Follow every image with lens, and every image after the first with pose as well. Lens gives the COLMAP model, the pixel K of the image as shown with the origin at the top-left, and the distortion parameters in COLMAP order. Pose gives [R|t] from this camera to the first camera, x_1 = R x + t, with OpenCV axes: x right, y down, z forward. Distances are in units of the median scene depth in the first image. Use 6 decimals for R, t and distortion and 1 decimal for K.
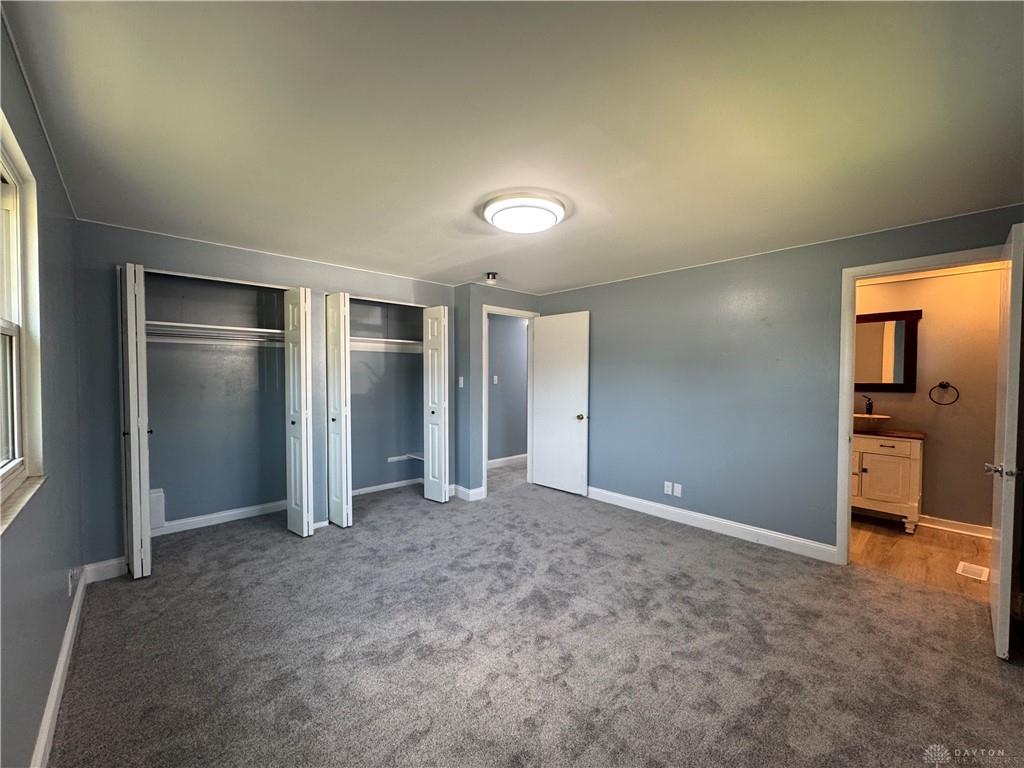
lens RADIAL K [[406.9, 0, 514.0], [0, 406.9, 385.9], [0, 0, 1]] dist [-0.004428, 0.000843]
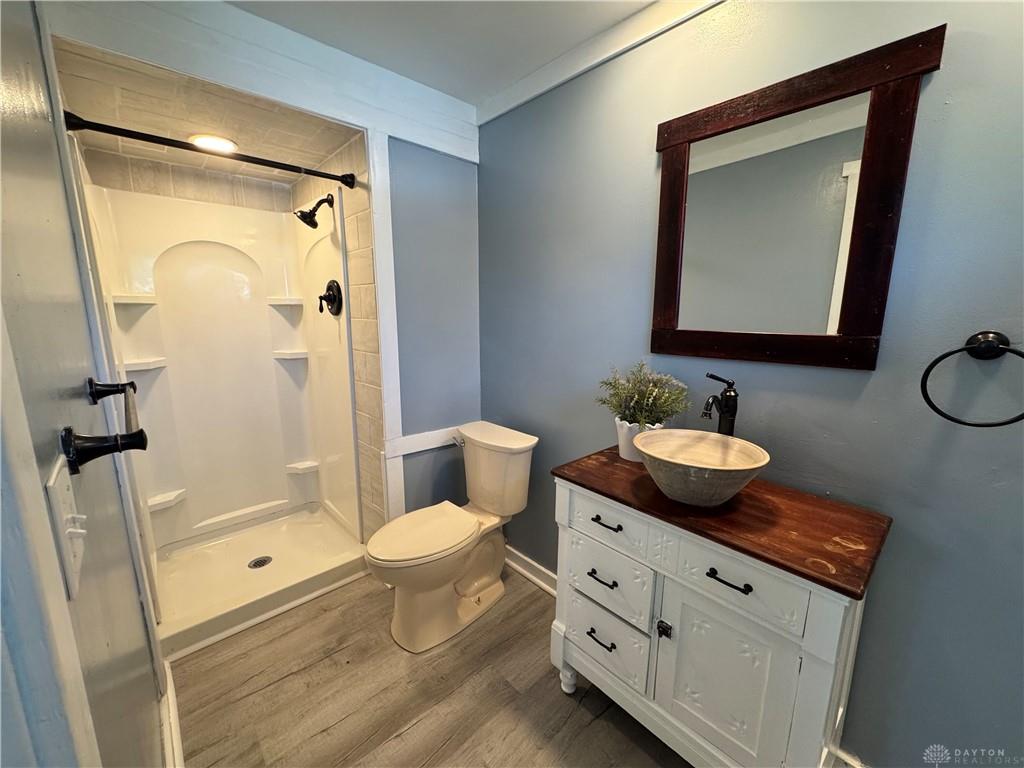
lens RADIAL K [[406.9, 0, 510.0], [0, 406.9, 383.1], [0, 0, 1]] dist [-0.004428, 0.000843]
pose [[0.999972, -0.000162, -0.007421, 0.754995], [0.001278, 0.988583, 0.150670, -0.016837], [0.007312, -0.150675, 0.988556, 0.733601]]
